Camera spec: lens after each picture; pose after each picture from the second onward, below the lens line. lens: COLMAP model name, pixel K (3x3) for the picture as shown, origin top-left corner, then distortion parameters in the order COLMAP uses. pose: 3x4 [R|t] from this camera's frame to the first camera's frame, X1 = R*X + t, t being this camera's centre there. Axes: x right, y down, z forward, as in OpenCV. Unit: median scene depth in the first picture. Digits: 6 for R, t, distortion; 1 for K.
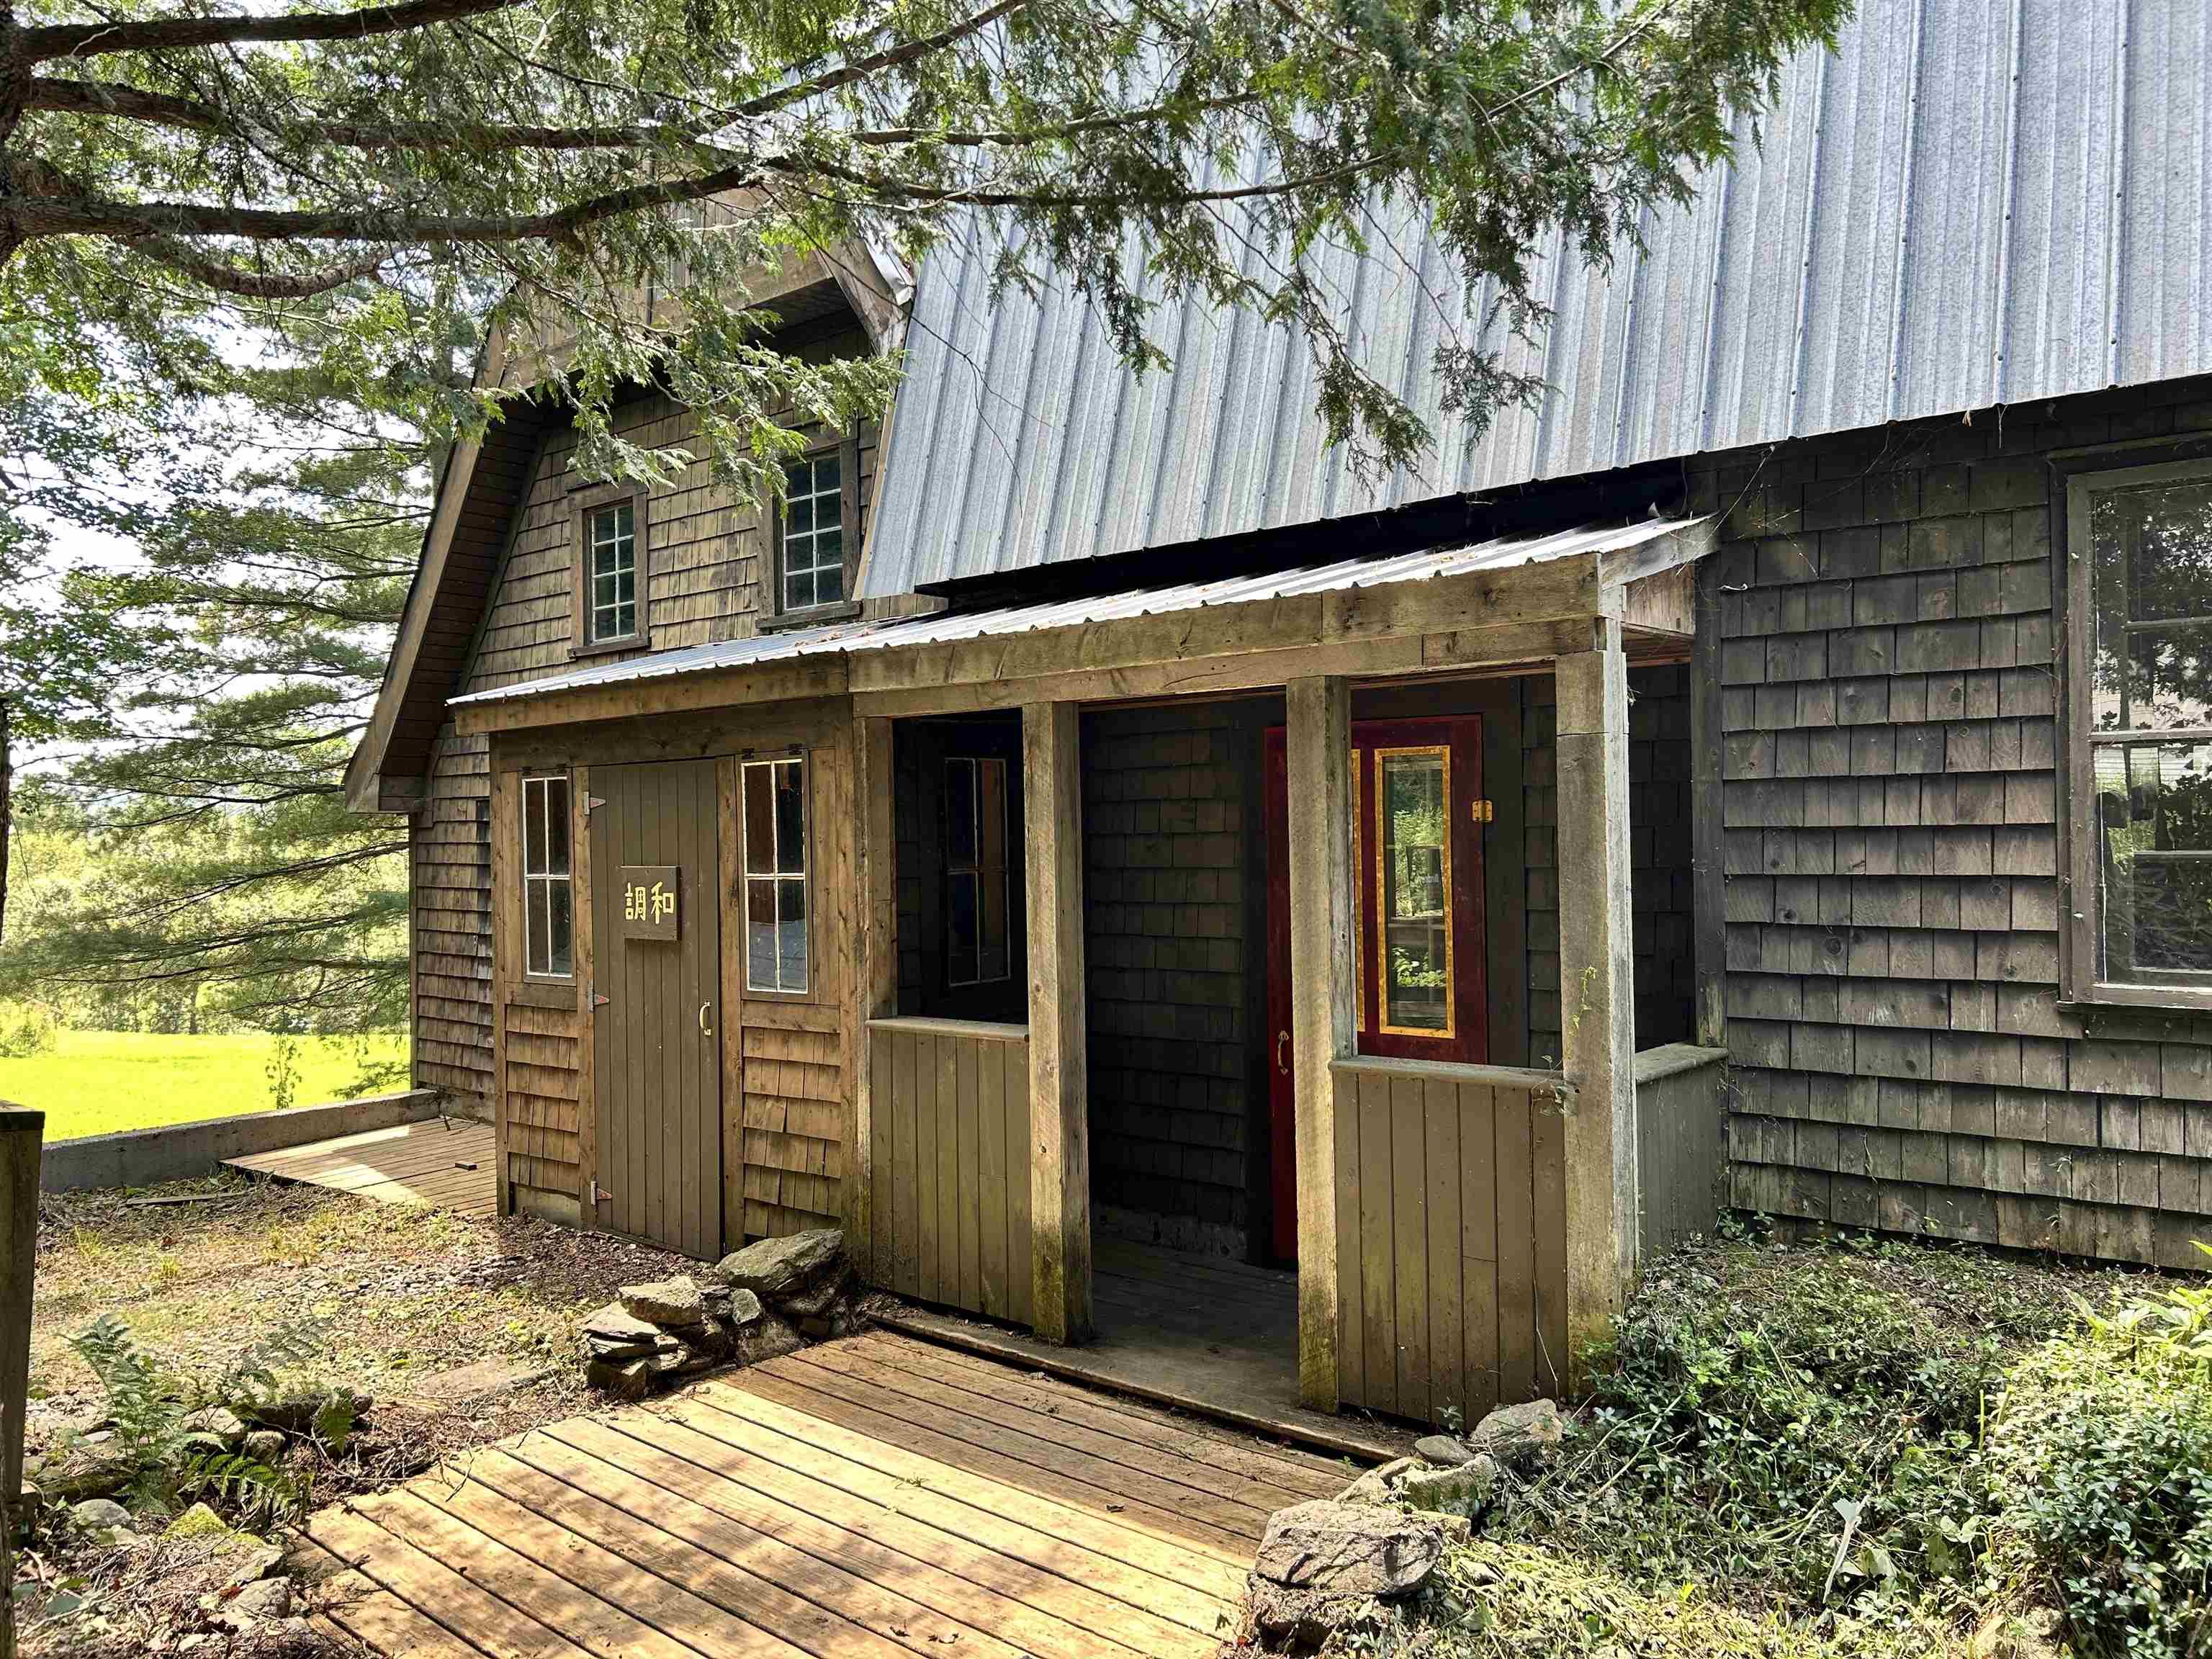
lens RADIAL K [[1639.7, 0, 1103.1], [0, 1639.7, 832.8], [0, 0, 1]] dist [0.016111, -0.006180]
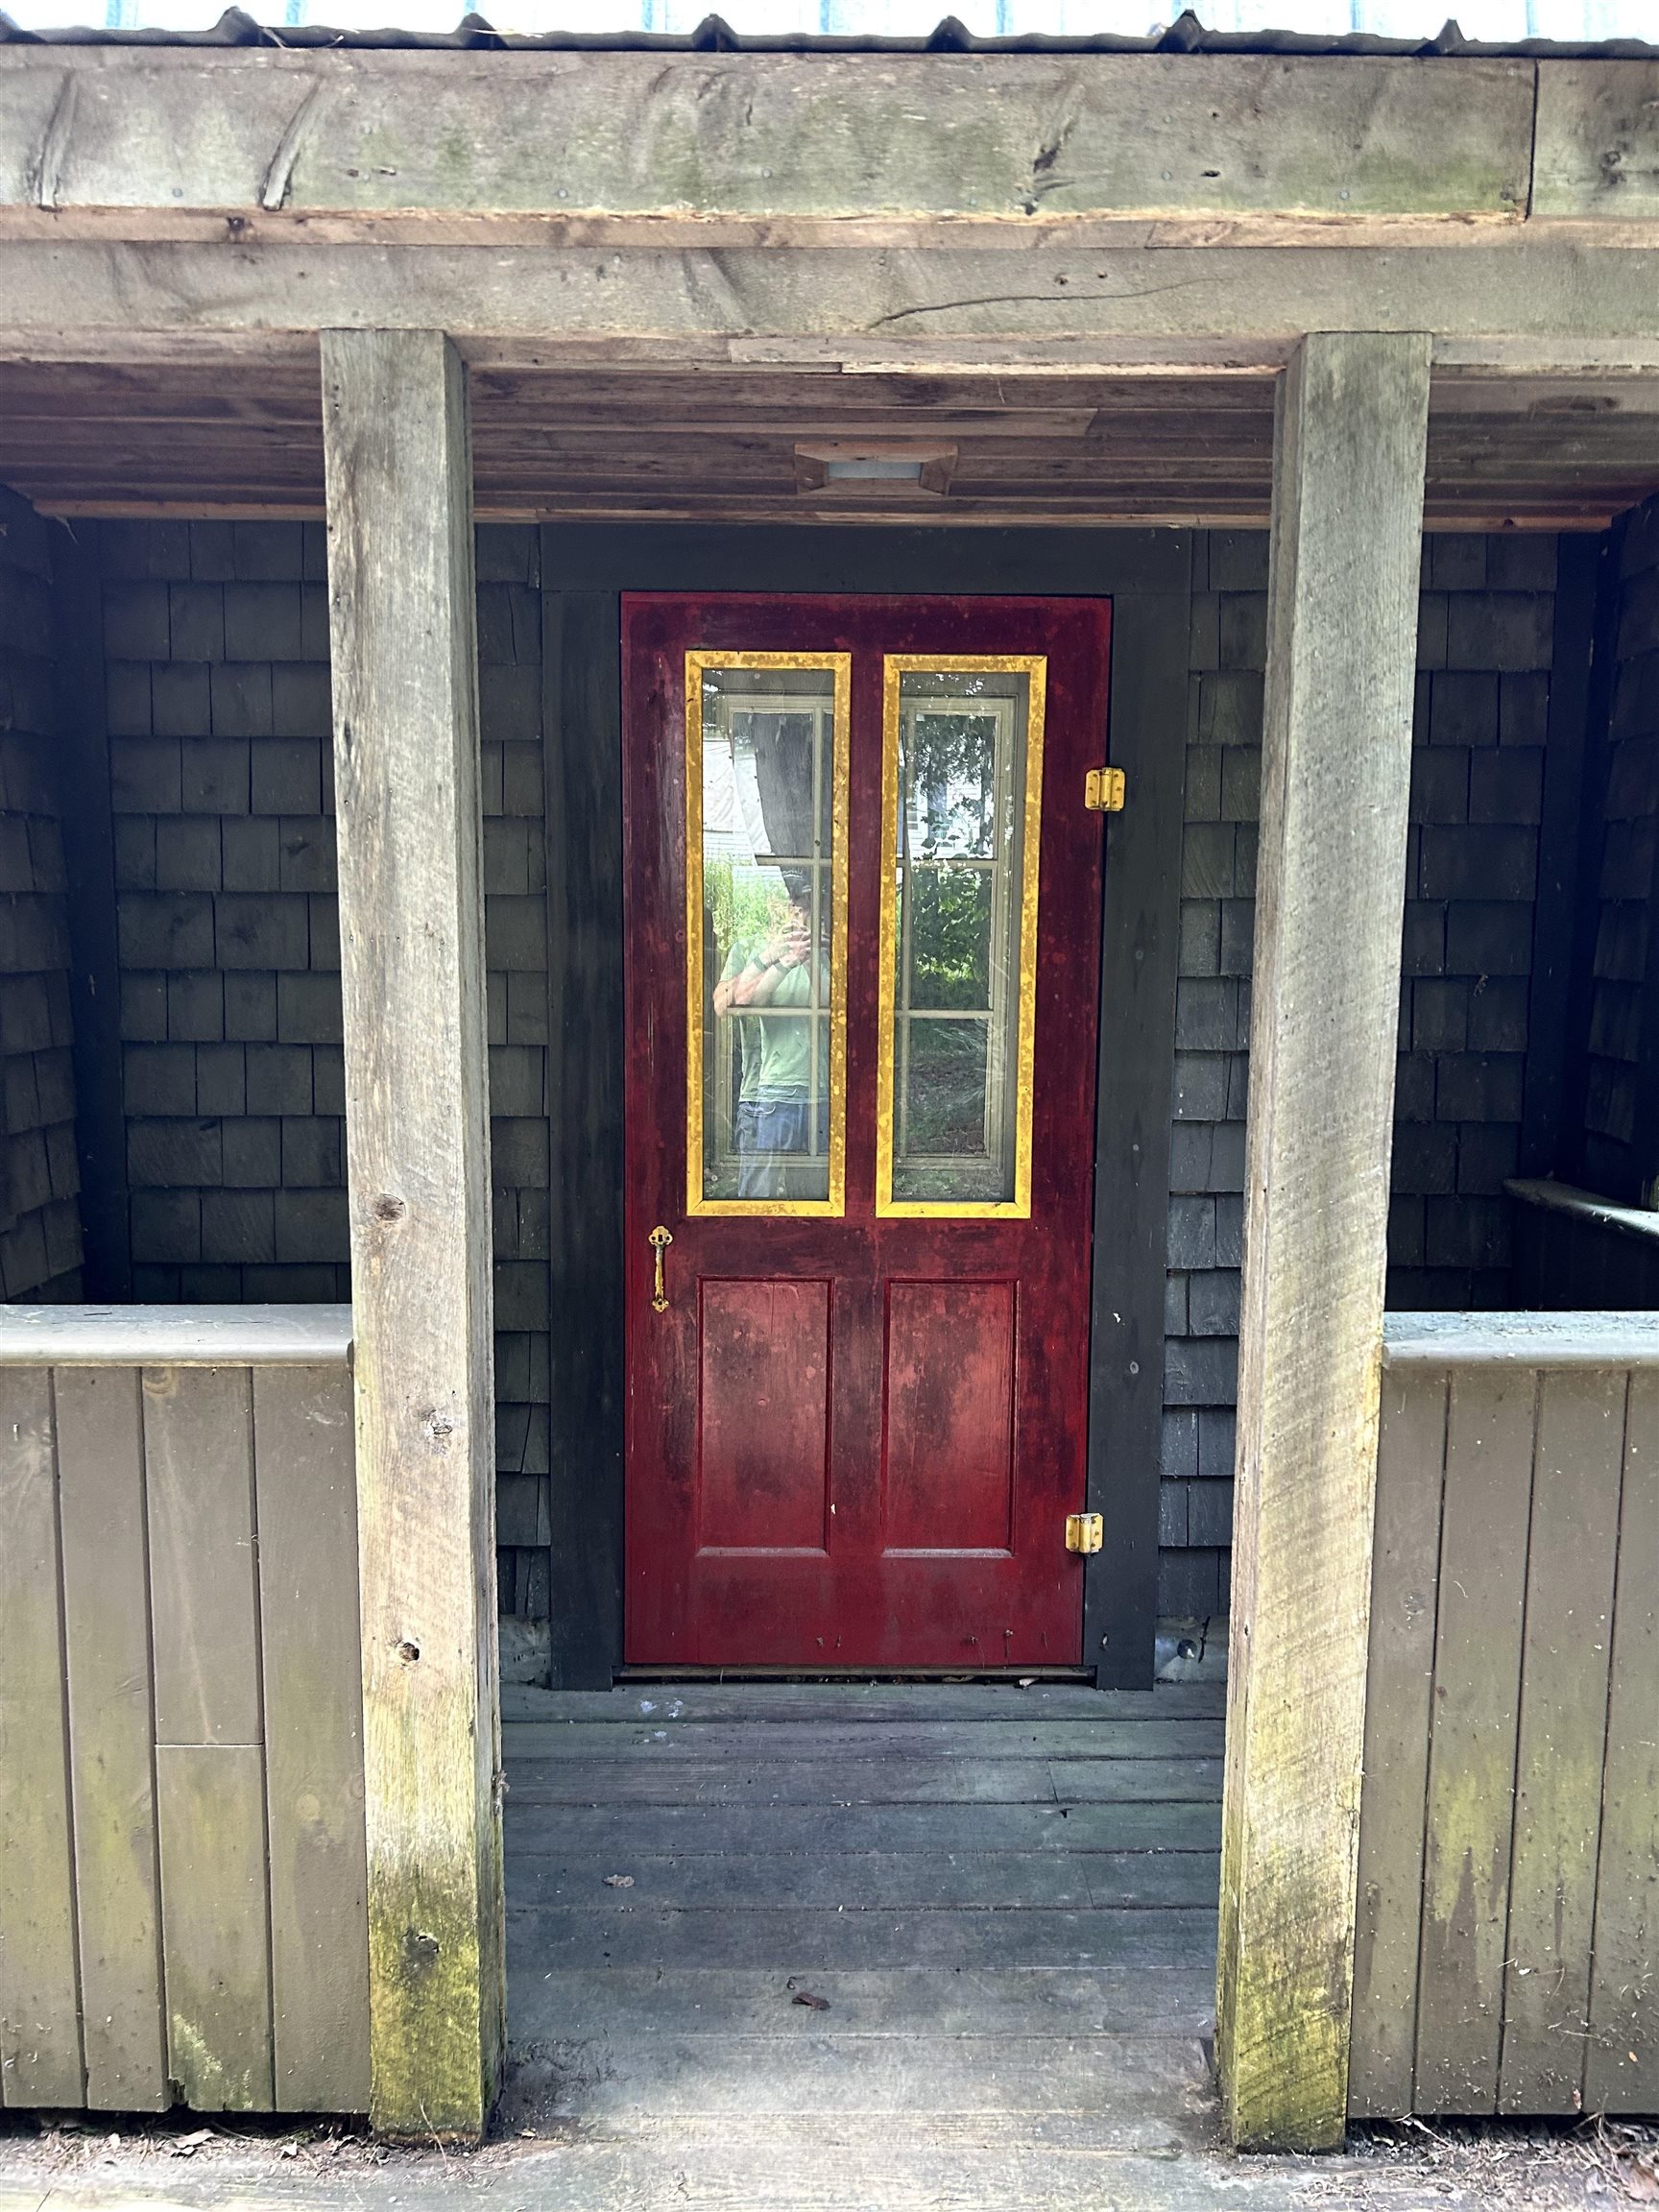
lens RADIAL K [[1639.7, 0, 833.7], [0, 1639.7, 1113.3], [0, 0, 1]] dist [0.016111, -0.006180]
pose [[0.763729, -0.056976, 0.643018, -0.188750], [-0.017542, 0.993898, 0.108902, 0.036291], [-0.645299, -0.094452, 0.758069, 0.679424]]
